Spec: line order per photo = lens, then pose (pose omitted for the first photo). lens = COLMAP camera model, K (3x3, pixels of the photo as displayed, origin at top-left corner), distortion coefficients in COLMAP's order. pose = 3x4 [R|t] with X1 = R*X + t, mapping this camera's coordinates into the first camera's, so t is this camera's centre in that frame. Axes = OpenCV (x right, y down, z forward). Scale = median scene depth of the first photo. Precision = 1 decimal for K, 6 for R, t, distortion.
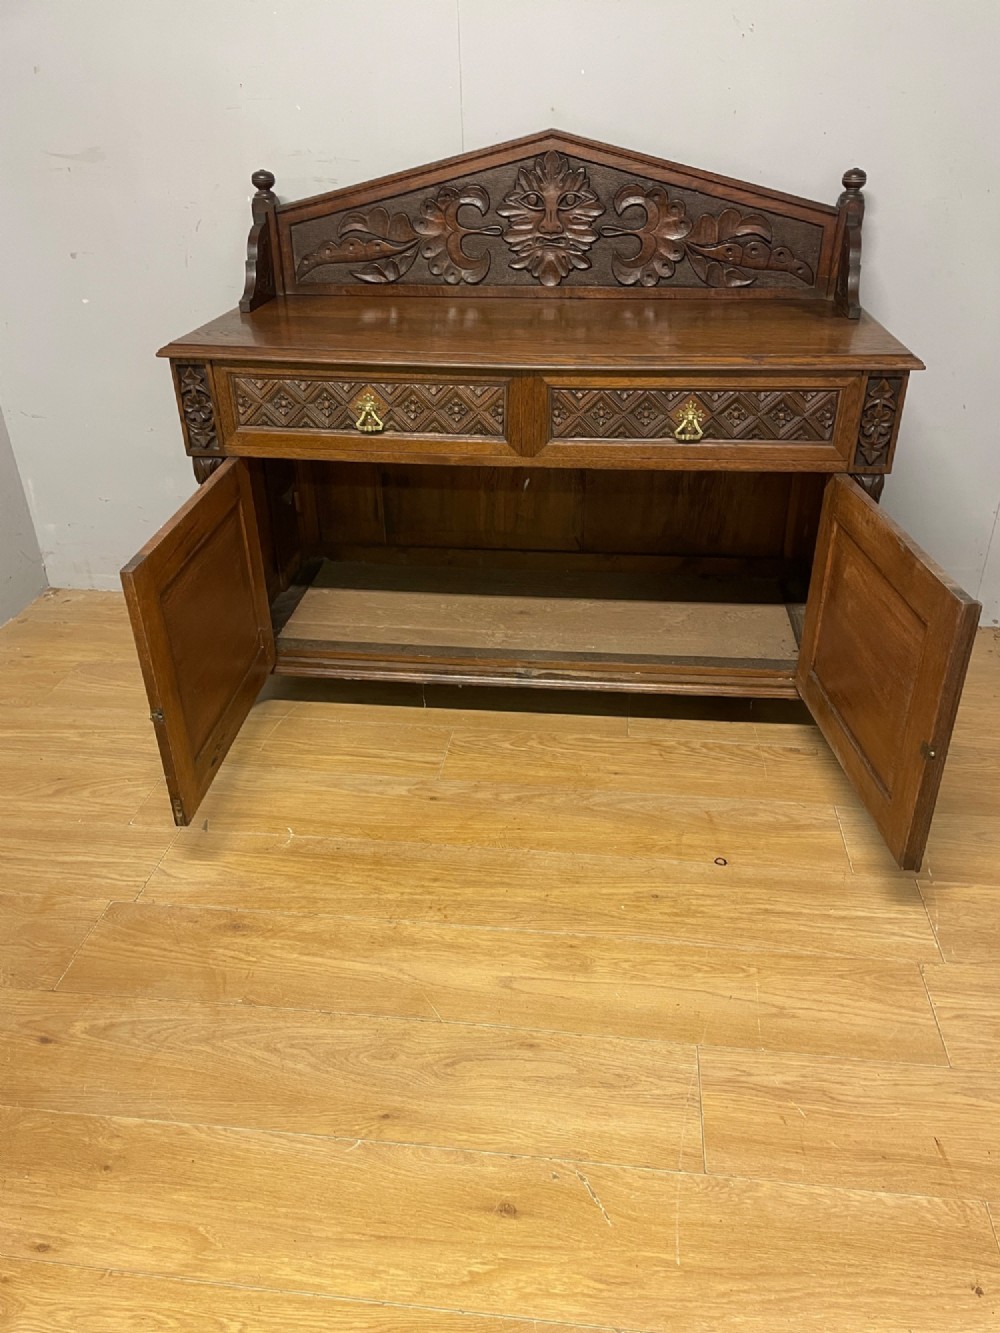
lens RADIAL K [[1011.6, 0, 508.8], [0, 1011.6, 671.1], [0, 0, 1]] dist [0.095612, -0.124232]
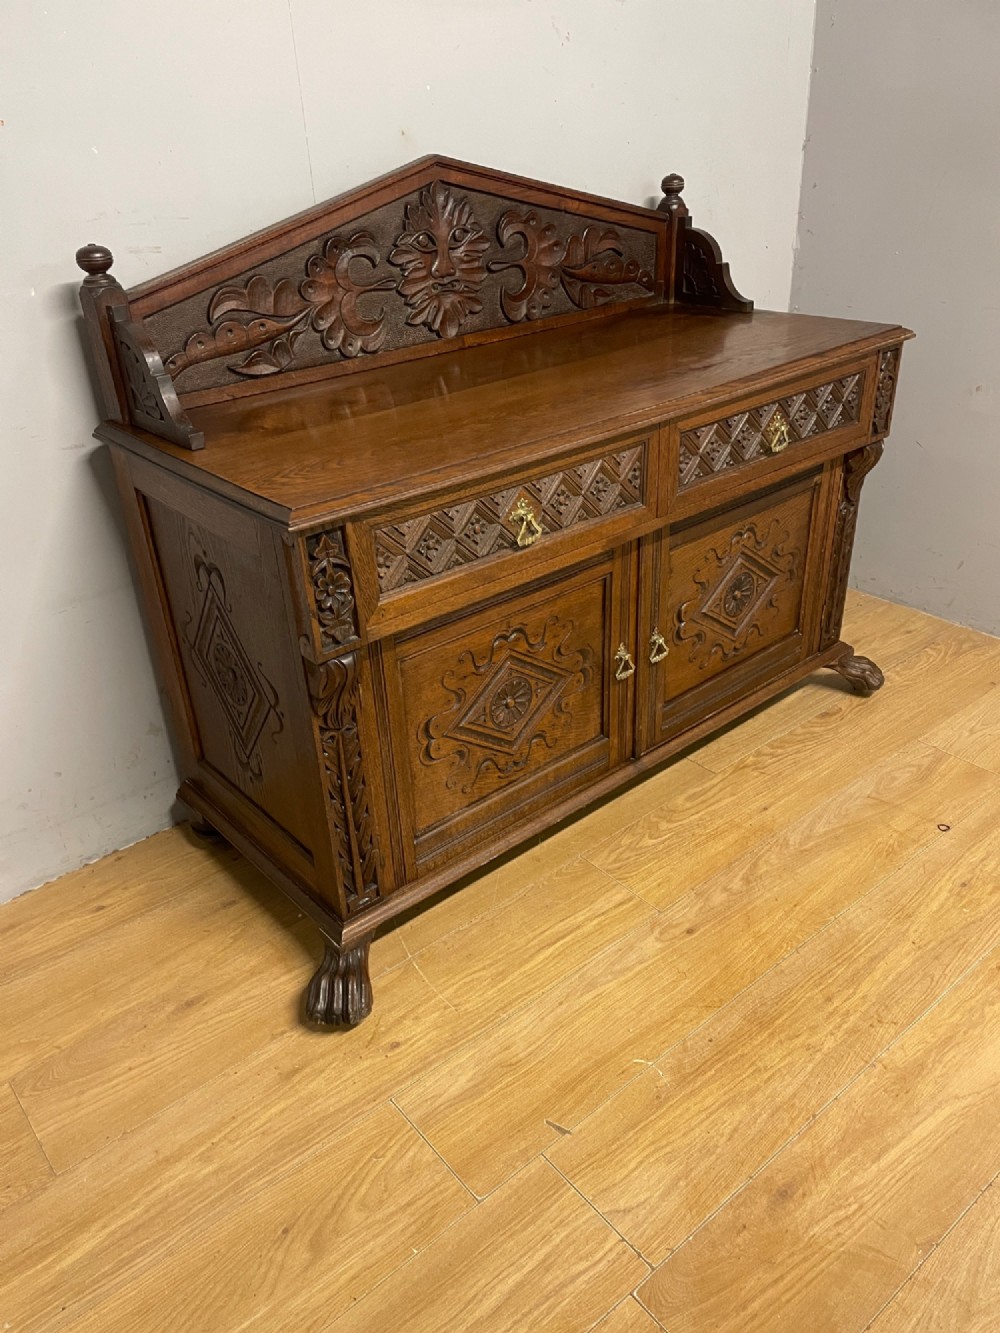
lens RADIAL K [[1014.1, 0, 492.7], [0, 1014.1, 672.8], [0, 0, 1]] dist [0.099646, -0.124835]
pose [[0.693824, -0.373267, 0.615856, -0.750302], [0.388985, 0.913949, 0.115708, -0.275850], [-0.606051, 0.159278, 0.779315, 0.480731]]
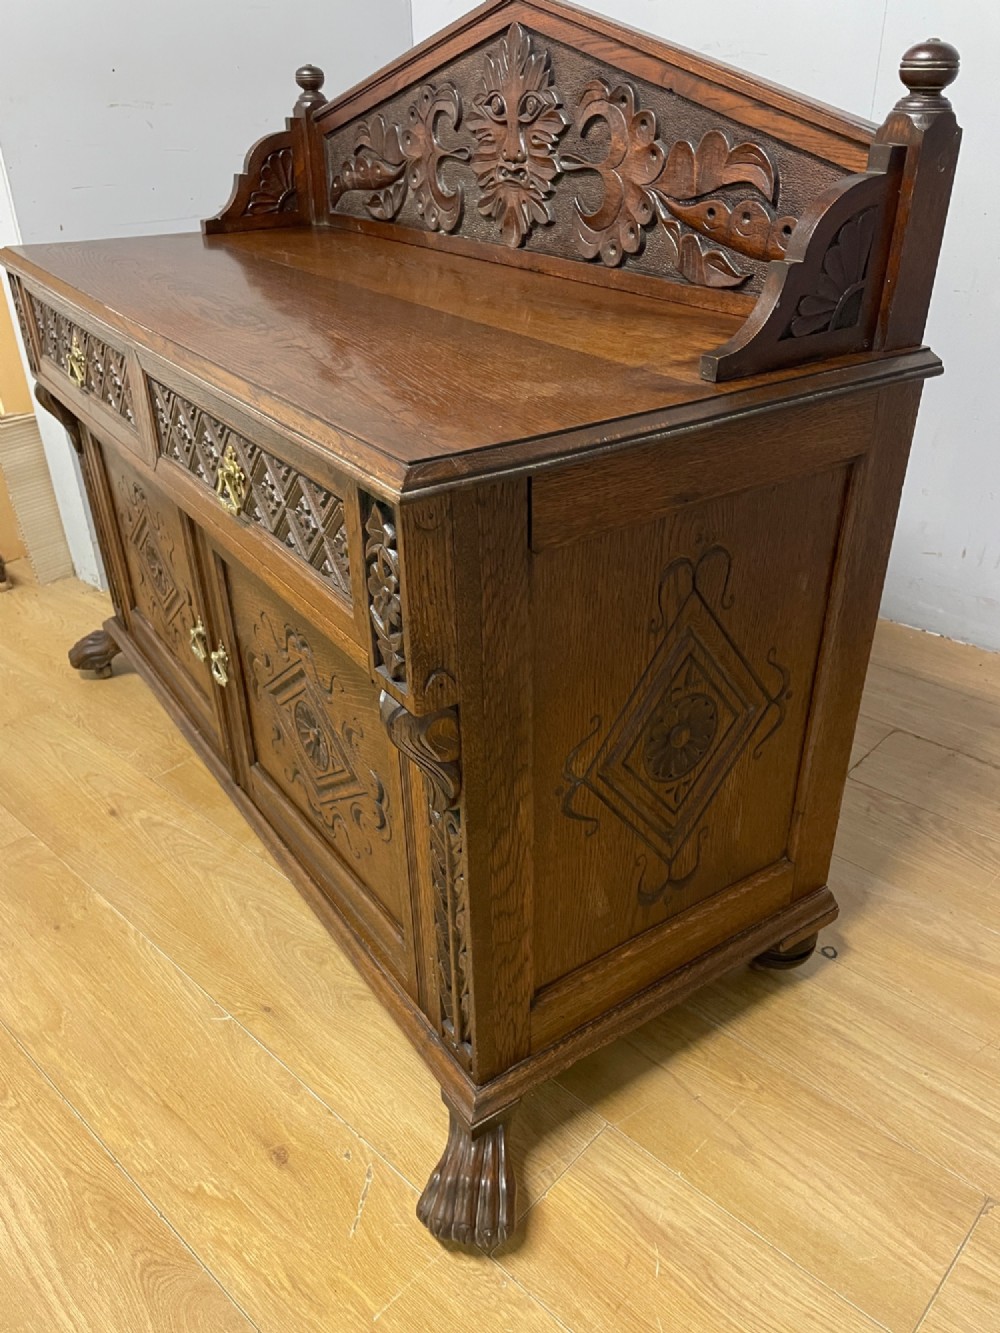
lens RADIAL K [[1011.6, 0, 508.8], [0, 1011.6, 671.1], [0, 0, 1]] dist [0.095612, -0.124232]
pose [[0.647871, 0.380146, -0.660115, 0.743513], [-0.369688, 0.914593, 0.163864, -0.320035], [0.666028, 0.137873, 0.733074, 0.761176]]
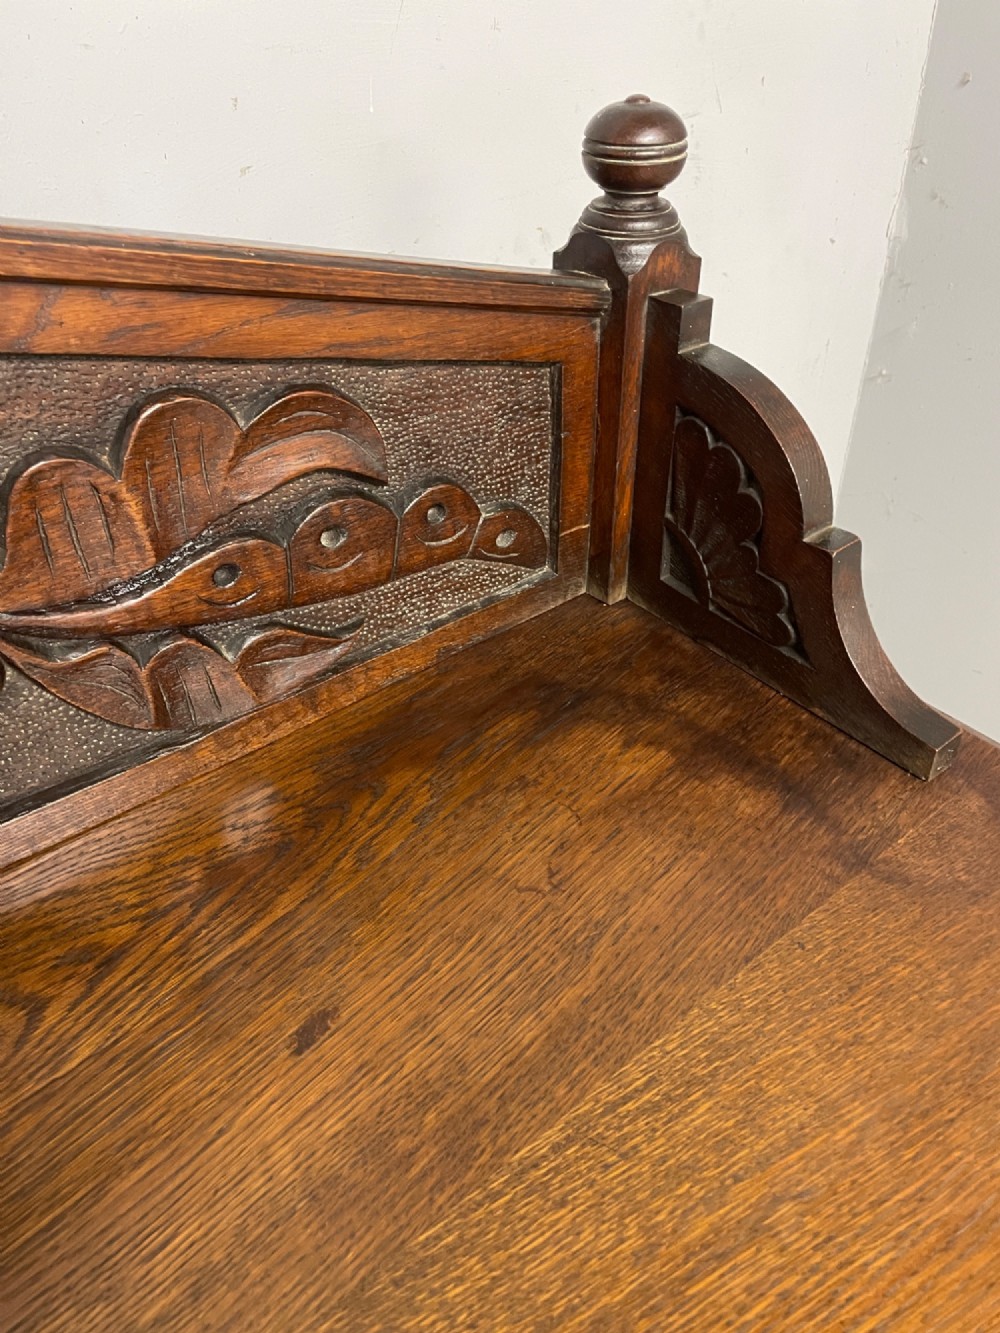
lens RADIAL K [[1014.1, 0, 492.7], [0, 1014.1, 672.8], [0, 0, 1]] dist [0.099646, -0.124835]
pose [[0.723788, -0.426502, 0.542427, 0.175431], [0.353262, 0.904304, 0.239665, -0.545410], [-0.592737, 0.018152, 0.805192, 1.043950]]
